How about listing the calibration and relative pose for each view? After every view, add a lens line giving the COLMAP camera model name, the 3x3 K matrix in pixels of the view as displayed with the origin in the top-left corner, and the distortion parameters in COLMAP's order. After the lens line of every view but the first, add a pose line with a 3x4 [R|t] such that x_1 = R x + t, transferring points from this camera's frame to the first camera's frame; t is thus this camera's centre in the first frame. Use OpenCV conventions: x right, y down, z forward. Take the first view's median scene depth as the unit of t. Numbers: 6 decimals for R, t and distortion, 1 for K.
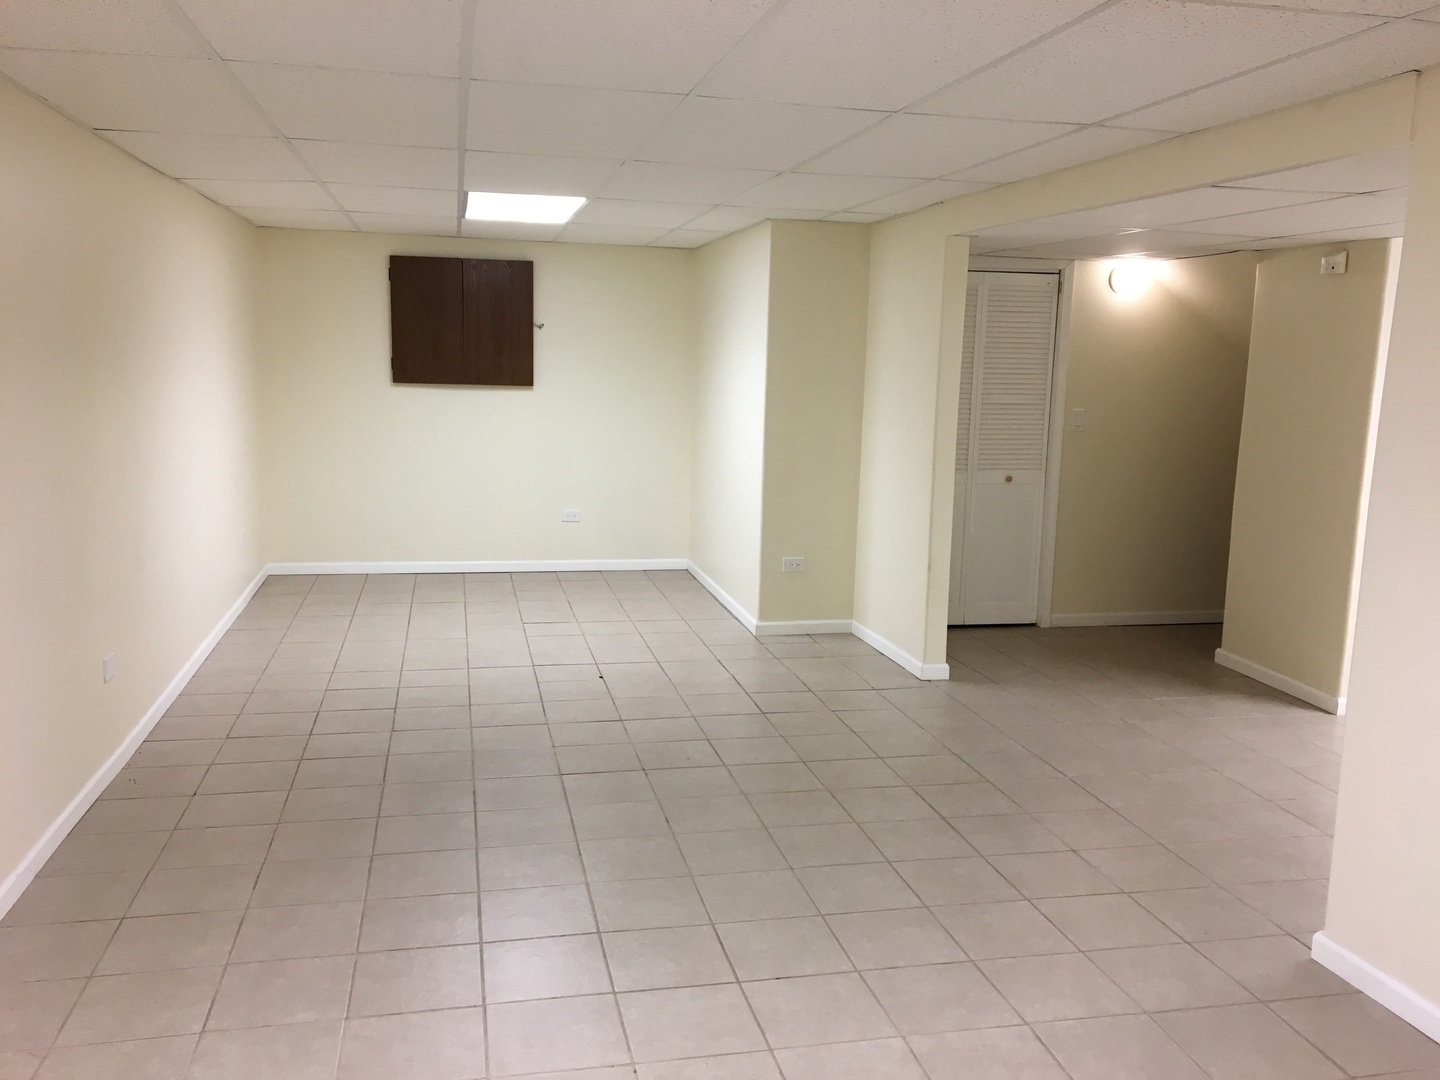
lens RADIAL K [[1216.5, 0, 713.3], [0, 1216.5, 541.2], [0, 0, 1]] dist [0.057715, -0.042538]
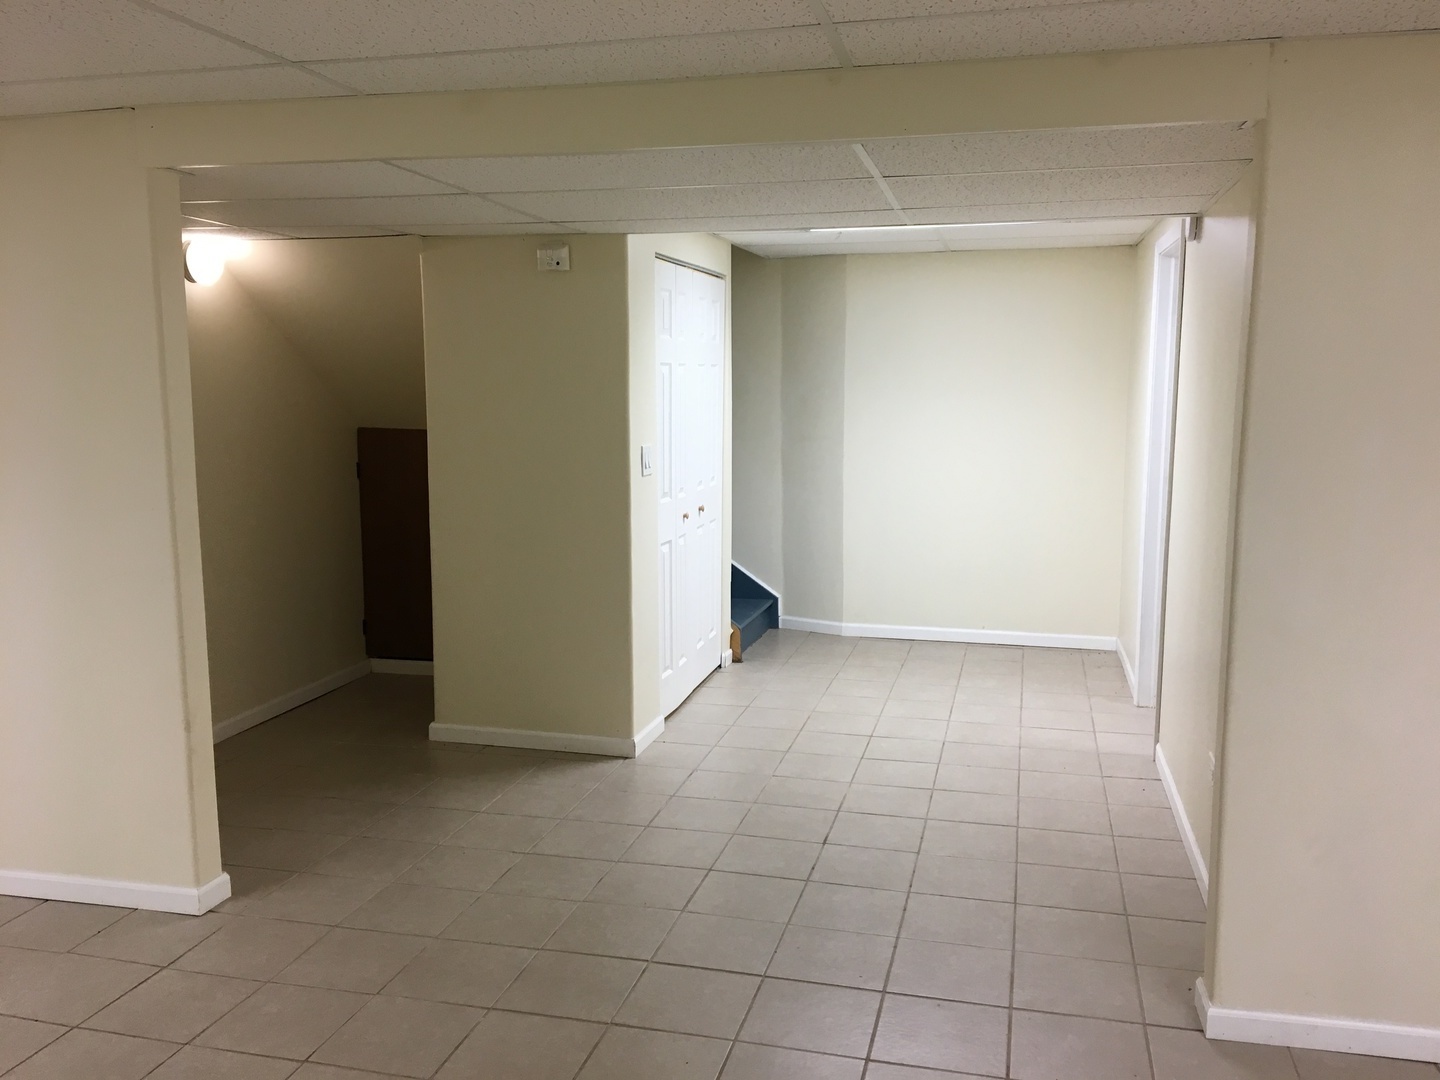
lens RADIAL K [[1216.5, 0, 721.1], [0, 1216.5, 542.1], [0, 0, 1]] dist [0.057715, -0.042538]
pose [[0.441024, -0.149564, 0.884945, -0.223351], [0.151370, 0.984287, 0.090917, -0.082277], [-0.884638, 0.093857, 0.456734, 0.484533]]
